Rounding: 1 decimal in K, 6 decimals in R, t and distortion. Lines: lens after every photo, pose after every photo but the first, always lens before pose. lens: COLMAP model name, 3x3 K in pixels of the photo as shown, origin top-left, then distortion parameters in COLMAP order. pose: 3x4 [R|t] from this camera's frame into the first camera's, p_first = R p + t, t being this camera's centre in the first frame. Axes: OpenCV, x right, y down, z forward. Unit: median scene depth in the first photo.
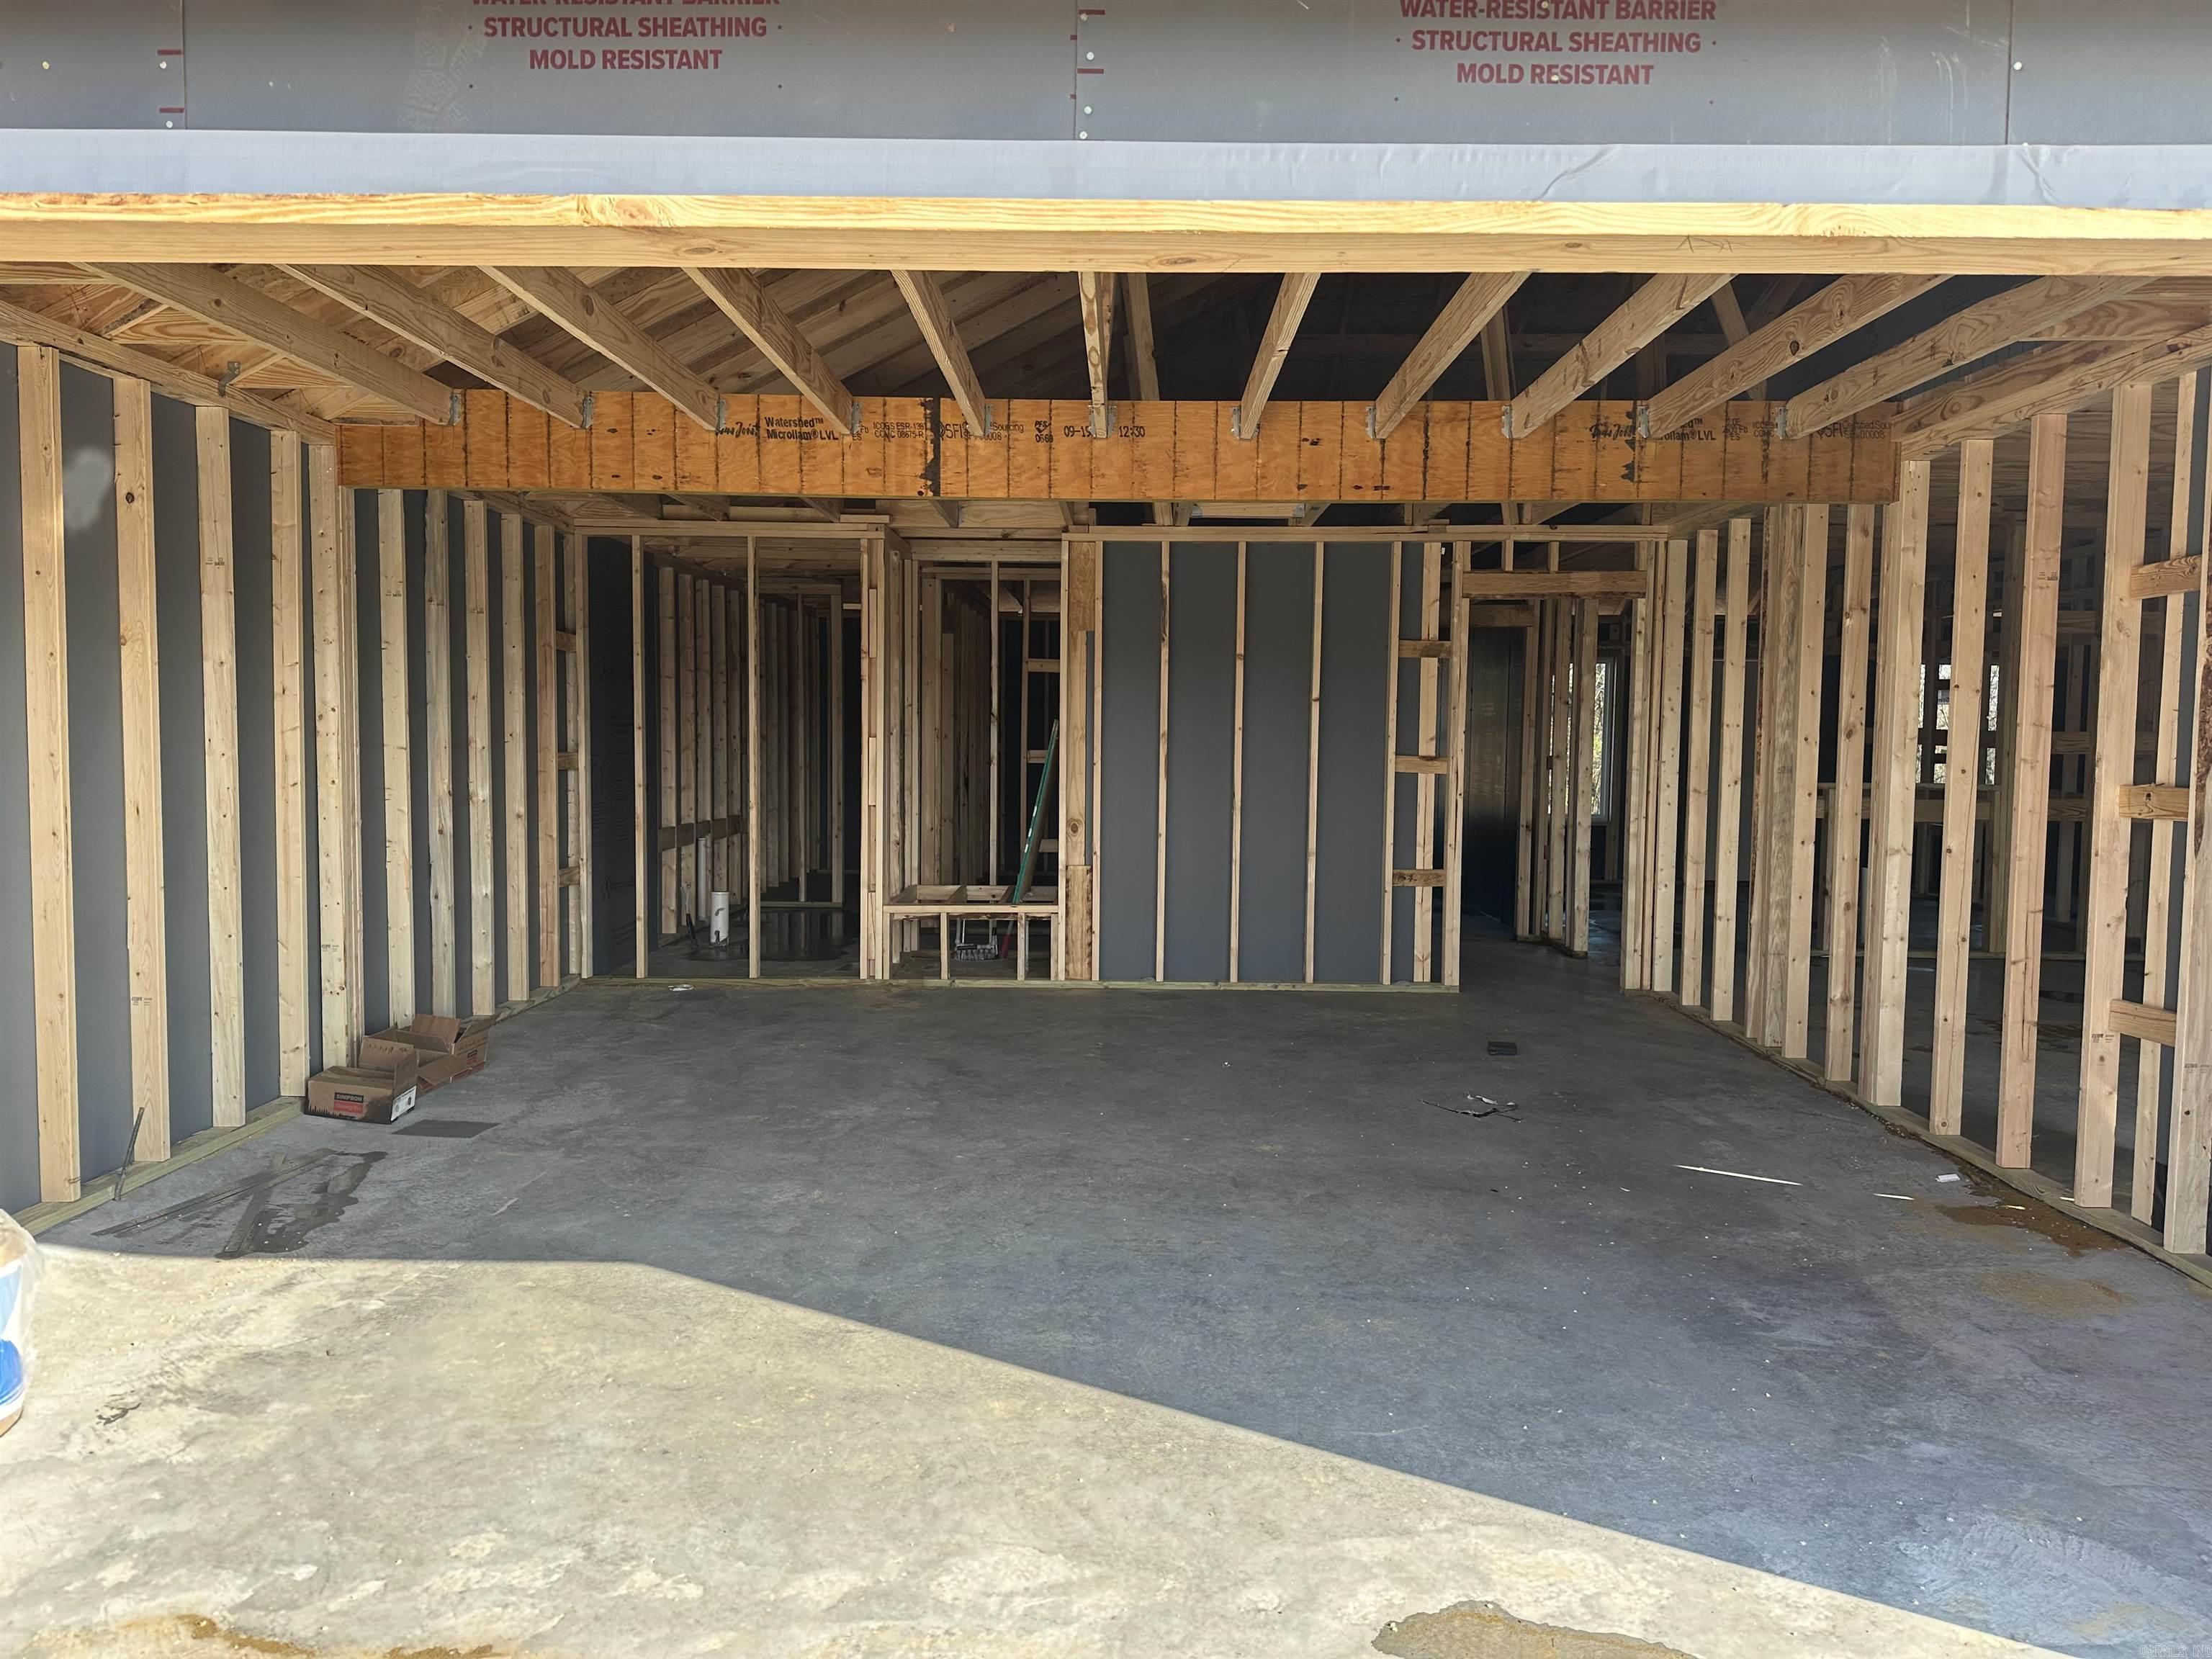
lens RADIAL K [[1554.5, 0, 1106.6], [0, 1554.5, 816.4], [0, 0, 1]] dist [0.009590, -0.028079]
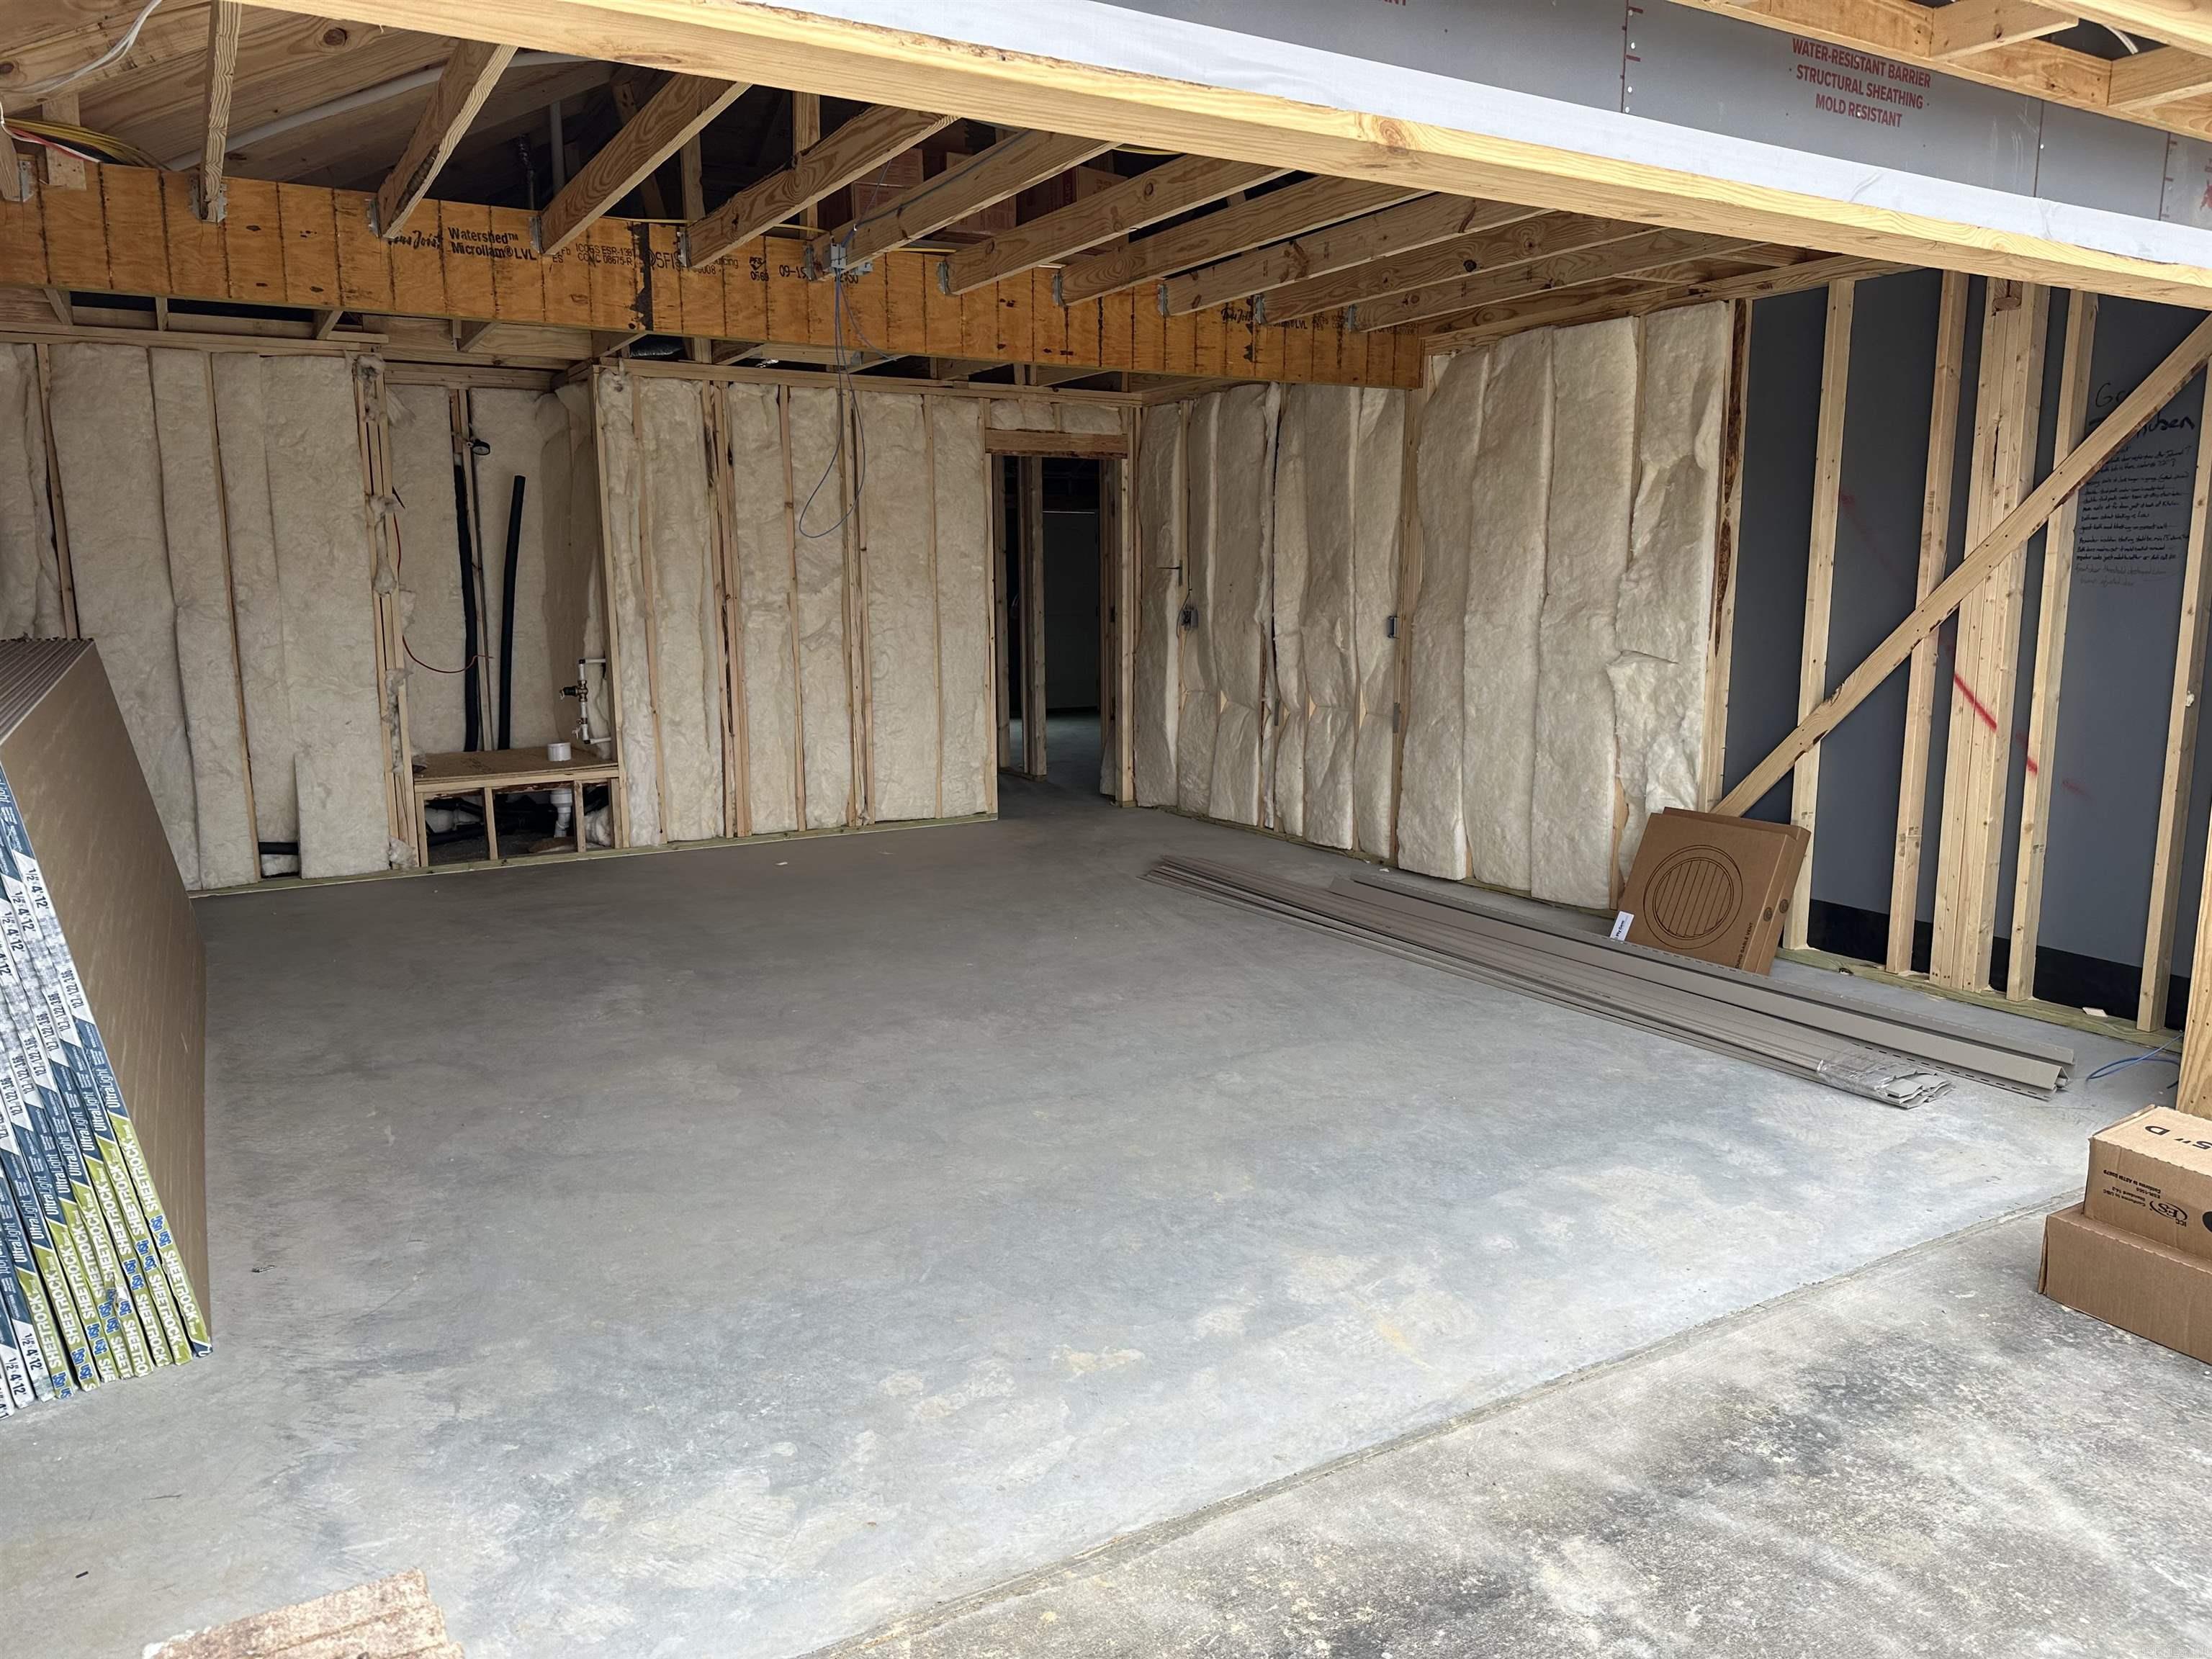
lens RADIAL K [[1554.5, 0, 1116.4], [0, 1554.5, 848.4], [0, 0, 1]] dist [0.009590, -0.028079]
pose [[0.847236, -0.102101, 0.521312, -0.392682], [0.041233, 0.991034, 0.127085, -0.005388], [-0.529614, -0.086176, 0.843850, 0.038423]]
